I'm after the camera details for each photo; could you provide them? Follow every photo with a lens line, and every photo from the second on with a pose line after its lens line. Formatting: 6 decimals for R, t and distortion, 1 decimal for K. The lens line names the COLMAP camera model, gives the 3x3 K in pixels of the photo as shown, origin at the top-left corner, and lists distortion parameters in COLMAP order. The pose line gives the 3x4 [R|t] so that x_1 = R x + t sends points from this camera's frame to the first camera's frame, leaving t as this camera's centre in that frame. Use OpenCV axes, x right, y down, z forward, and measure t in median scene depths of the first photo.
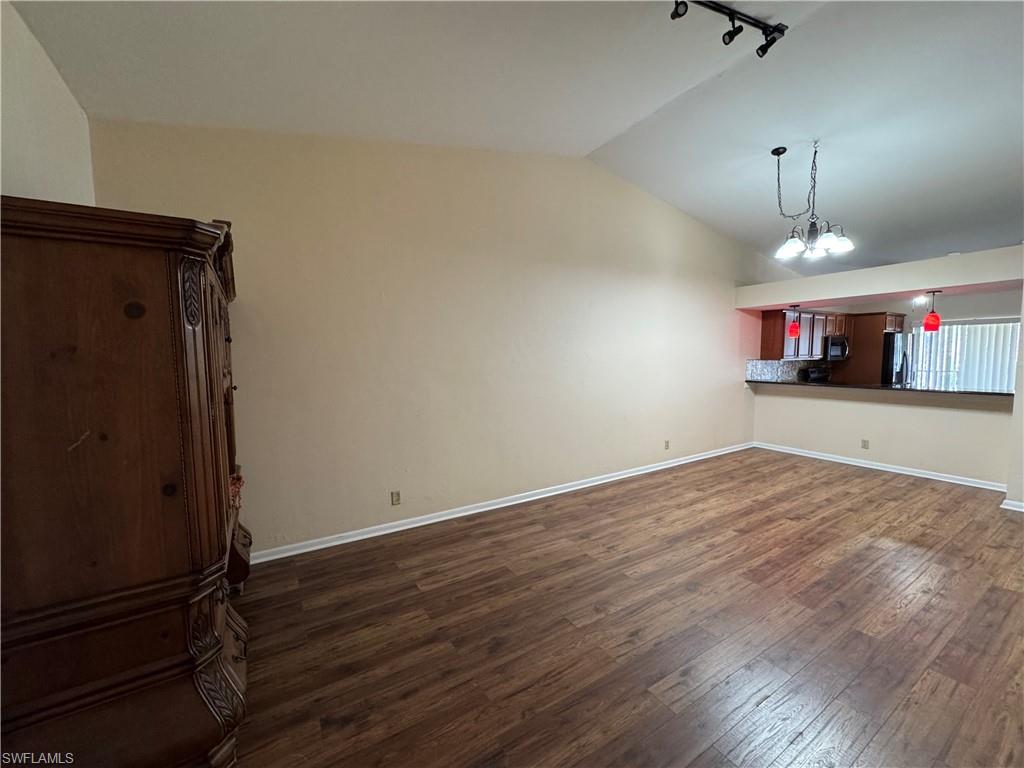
lens RADIAL K [[411.7, 0, 512.0], [0, 411.7, 384.0], [0, 0, 1]] dist [-0.002327, 0.000573]
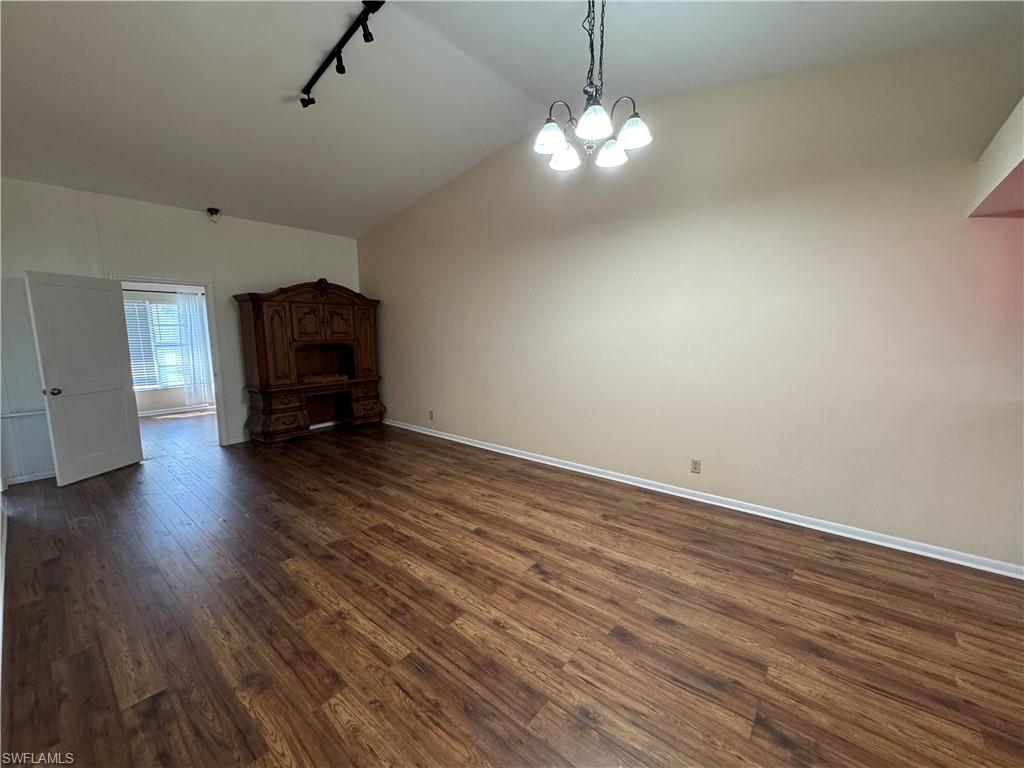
lens RADIAL K [[411.7, 0, 512.0], [0, 411.7, 384.0], [0, 0, 1]] dist [-0.002327, 0.000573]
pose [[0.316889, 0.132169, -0.939208, 1.395901], [-0.068836, 0.990837, 0.116209, -0.063301], [0.945961, 0.027826, 0.323084, 0.791315]]
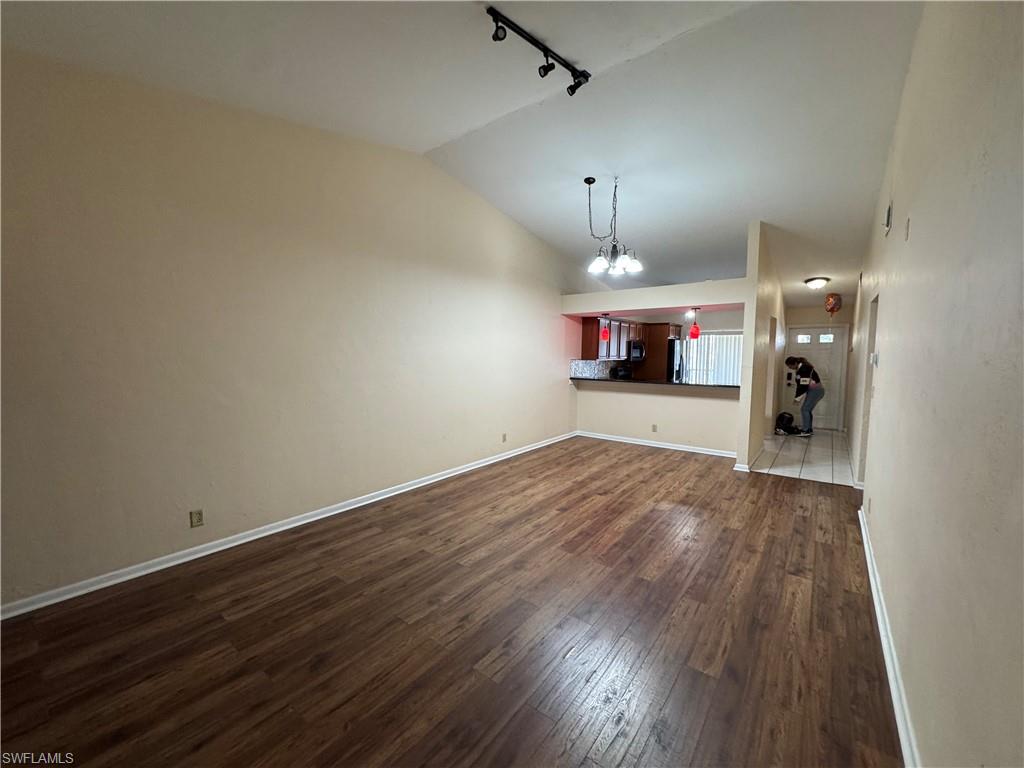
lens RADIAL K [[409.3, 0, 512.0], [0, 409.3, 384.0], [0, 0, 1]] dist [-0.000915, -0.000074]
pose [[0.936106, -0.010505, 0.351562, 0.032671], [0.009306, 0.999944, 0.005101, 0.003382], [-0.351596, -0.001503, 0.936151, -0.012136]]
